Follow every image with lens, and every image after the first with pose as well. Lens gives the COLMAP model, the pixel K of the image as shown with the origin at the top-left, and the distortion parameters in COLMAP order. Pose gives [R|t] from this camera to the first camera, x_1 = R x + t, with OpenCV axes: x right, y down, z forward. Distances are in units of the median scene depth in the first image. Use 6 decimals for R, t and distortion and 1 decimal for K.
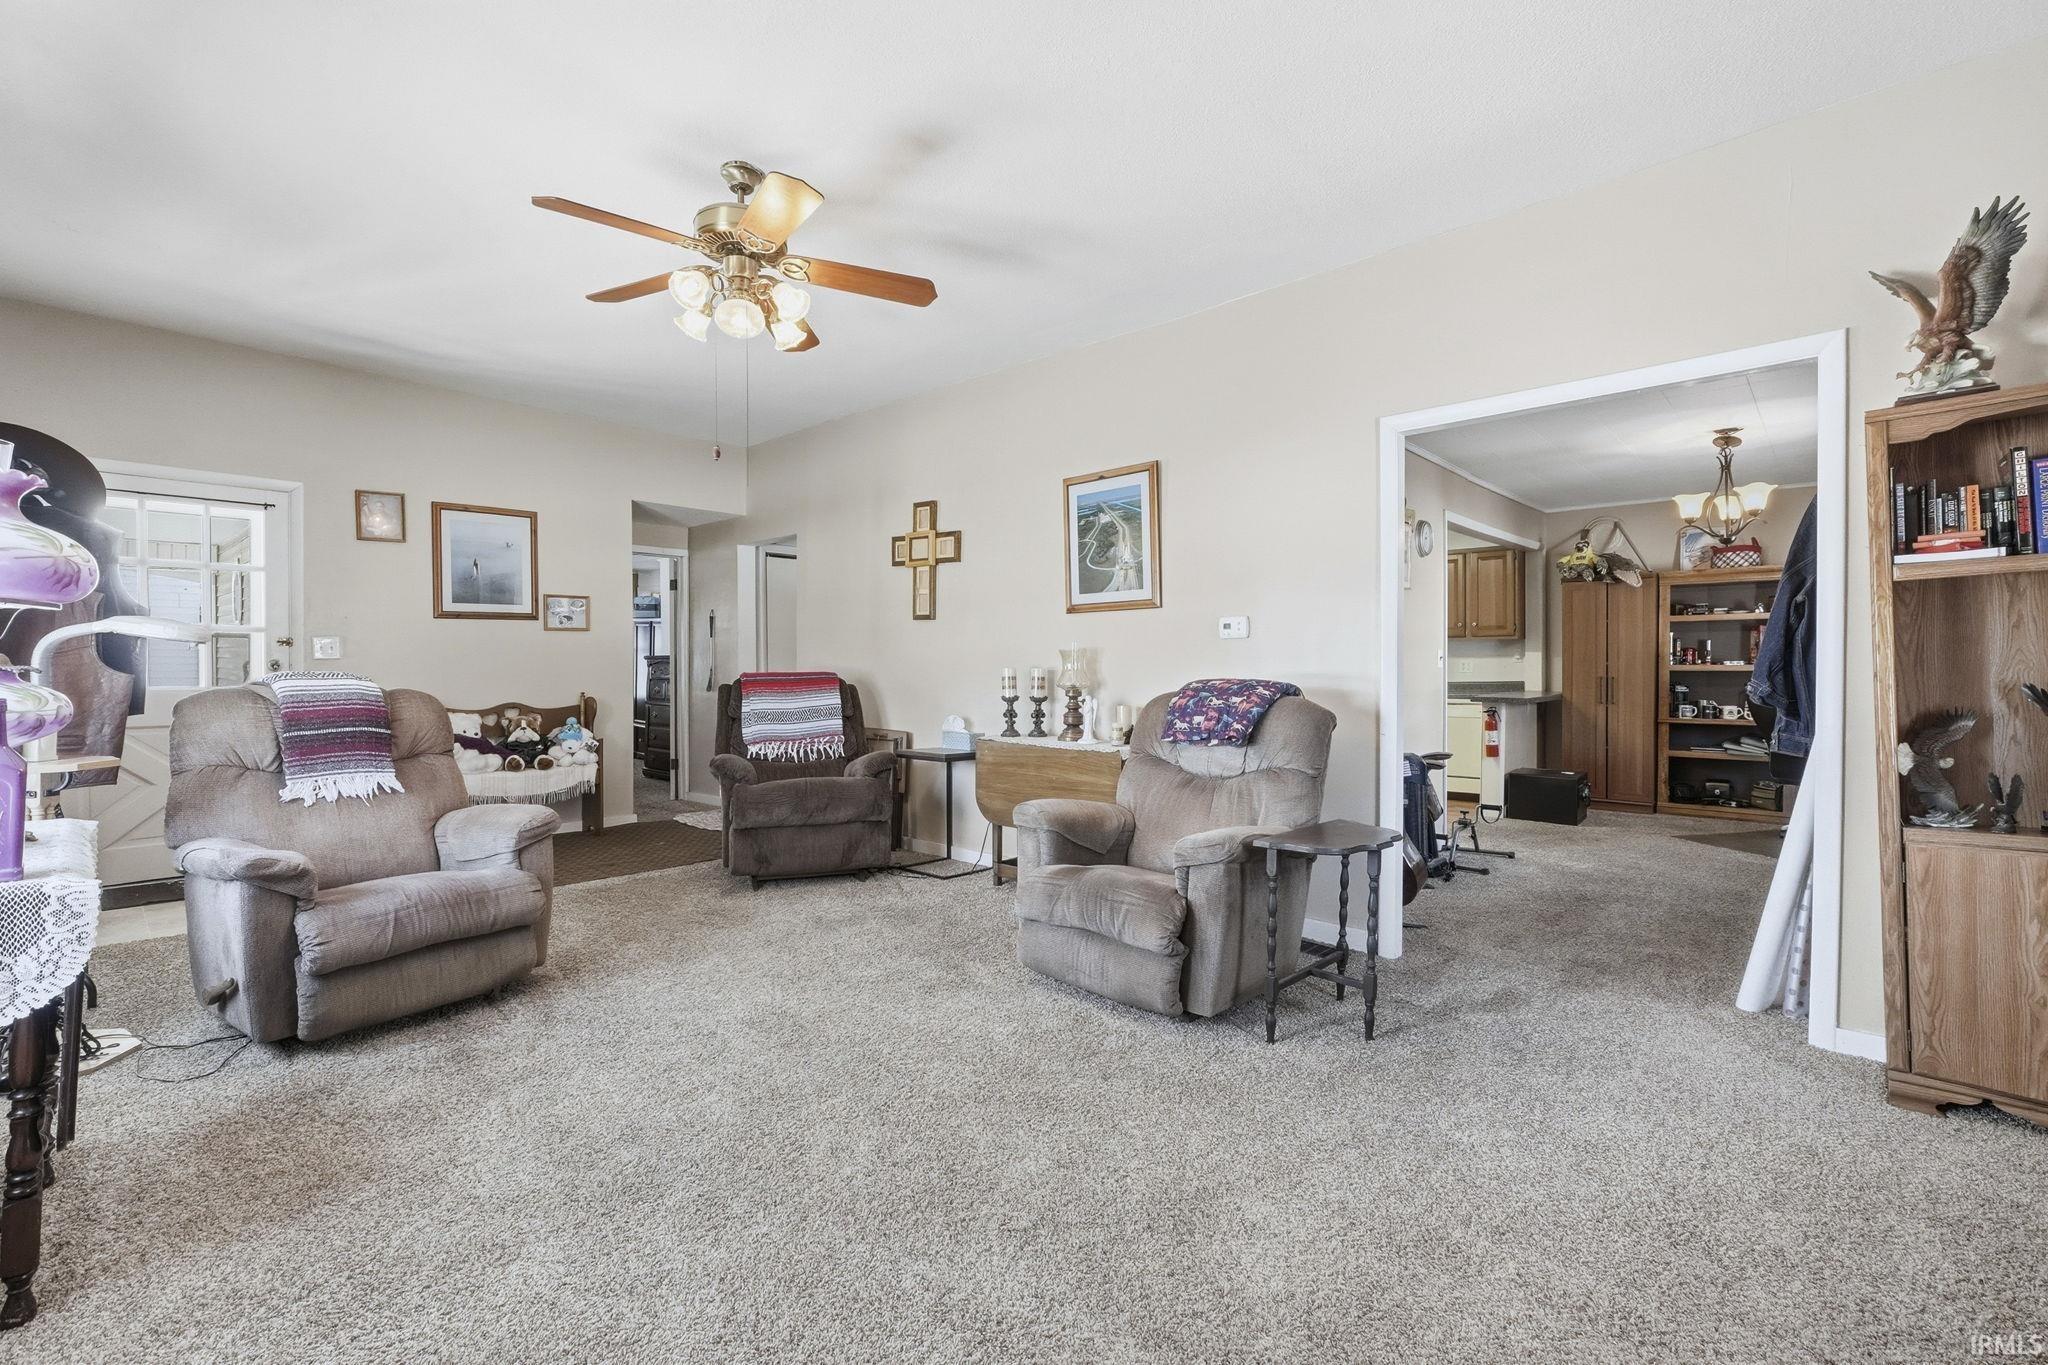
lens RADIAL K [[881.3, 0, 1016.7], [0, 881.3, 670.0], [0, 0, 1]] dist [-0.017260, 0.000180]
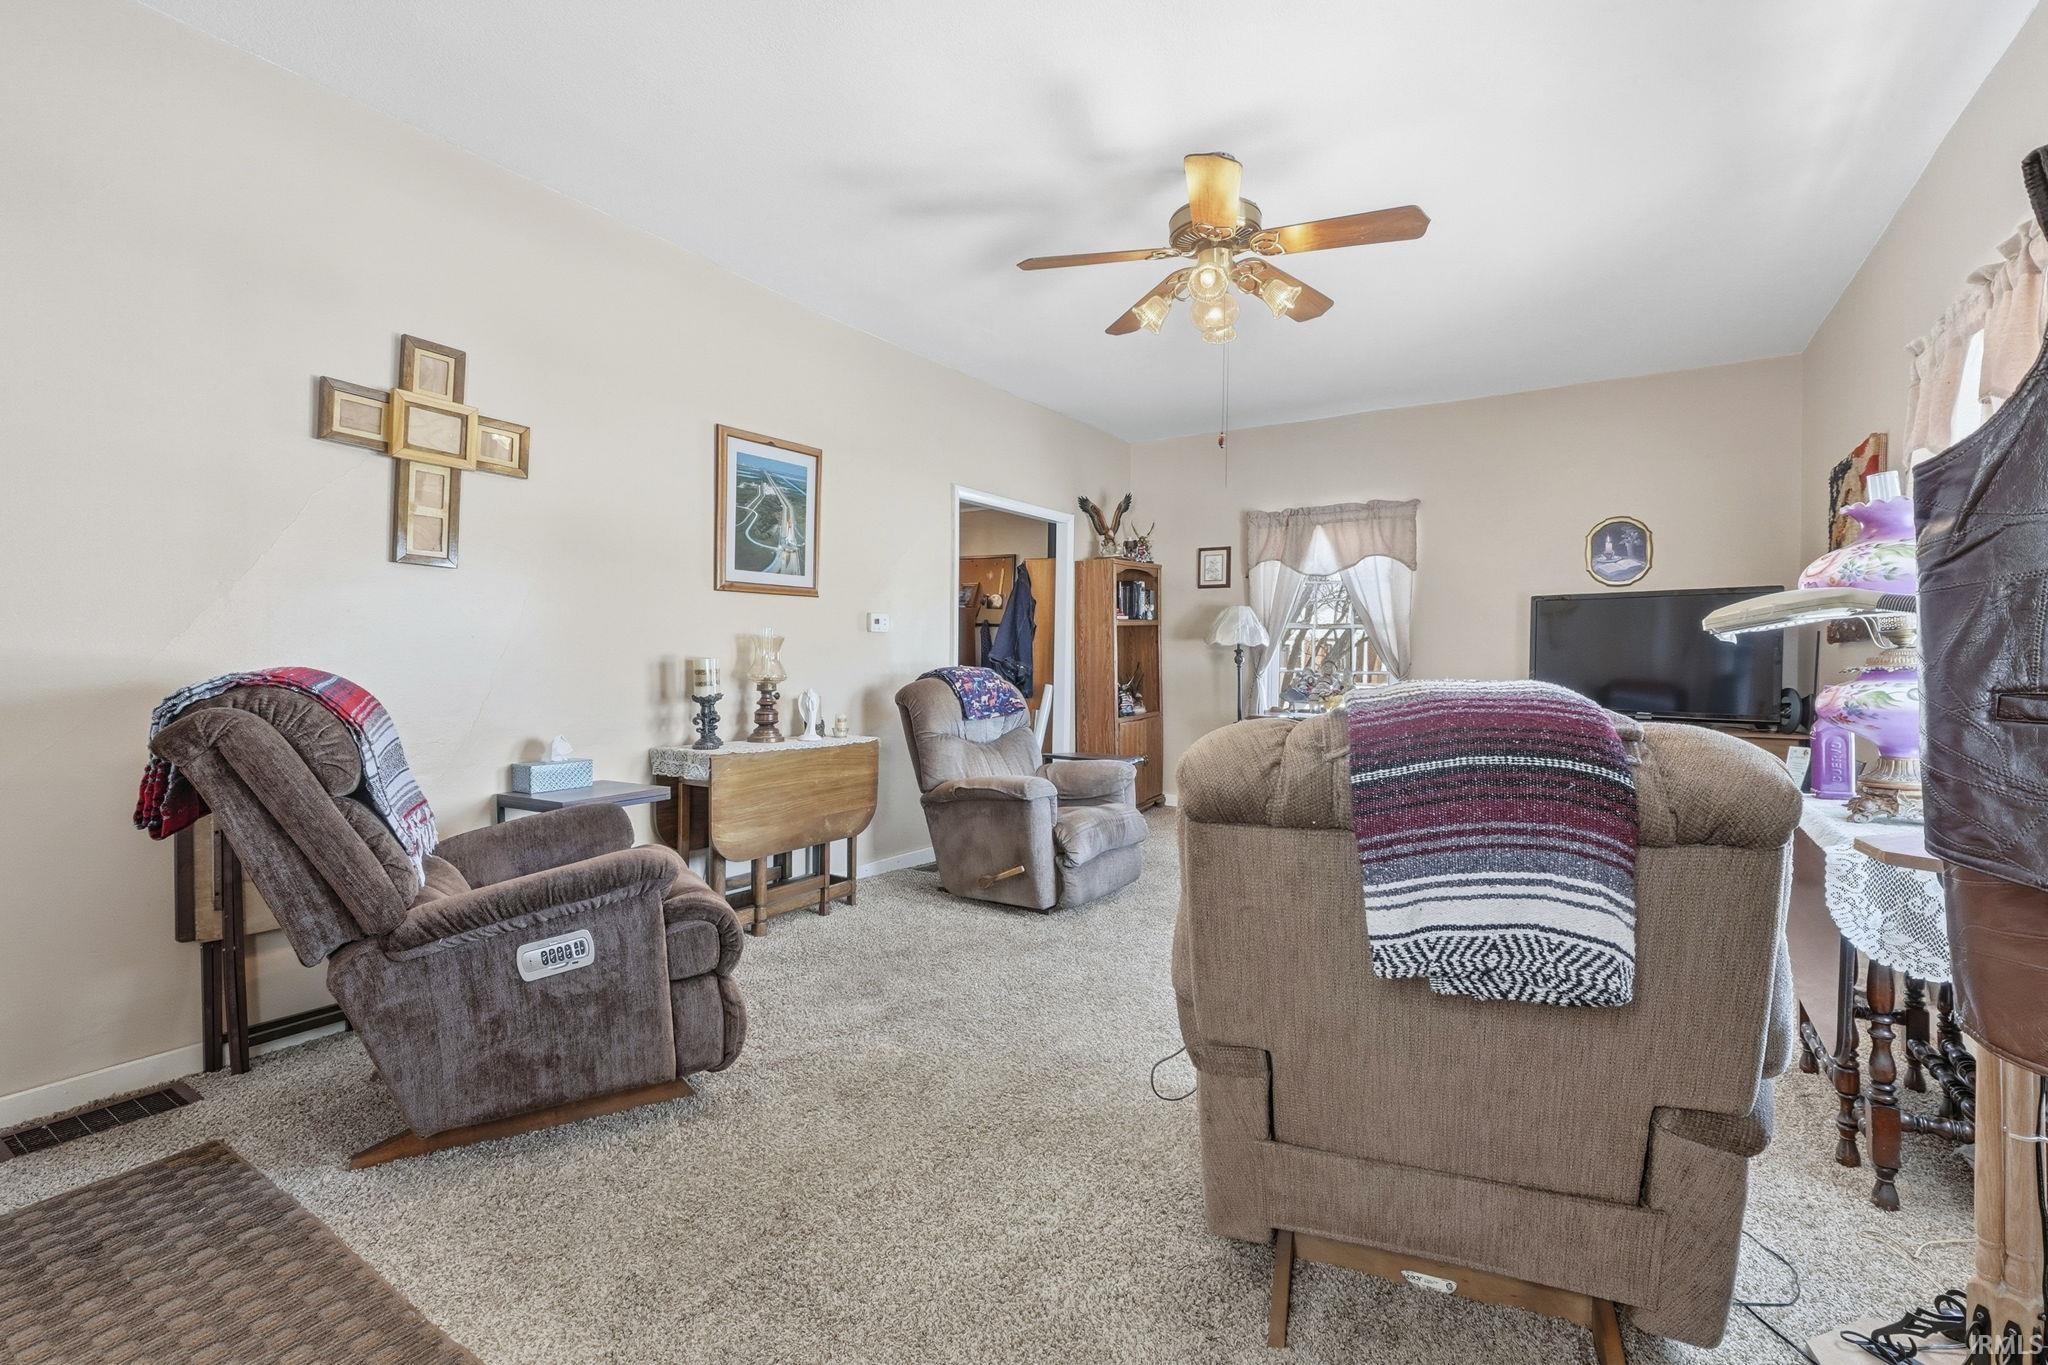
lens RADIAL K [[881.3, 0, 1016.7], [0, 881.3, 670.0], [0, 0, 1]] dist [-0.017260, 0.000180]
pose [[-0.140876, -0.009046, 0.989986, -0.814188], [0.003686, 0.999947, 0.009662, 0.002416], [-0.990020, 0.005010, -0.140835, 0.873691]]
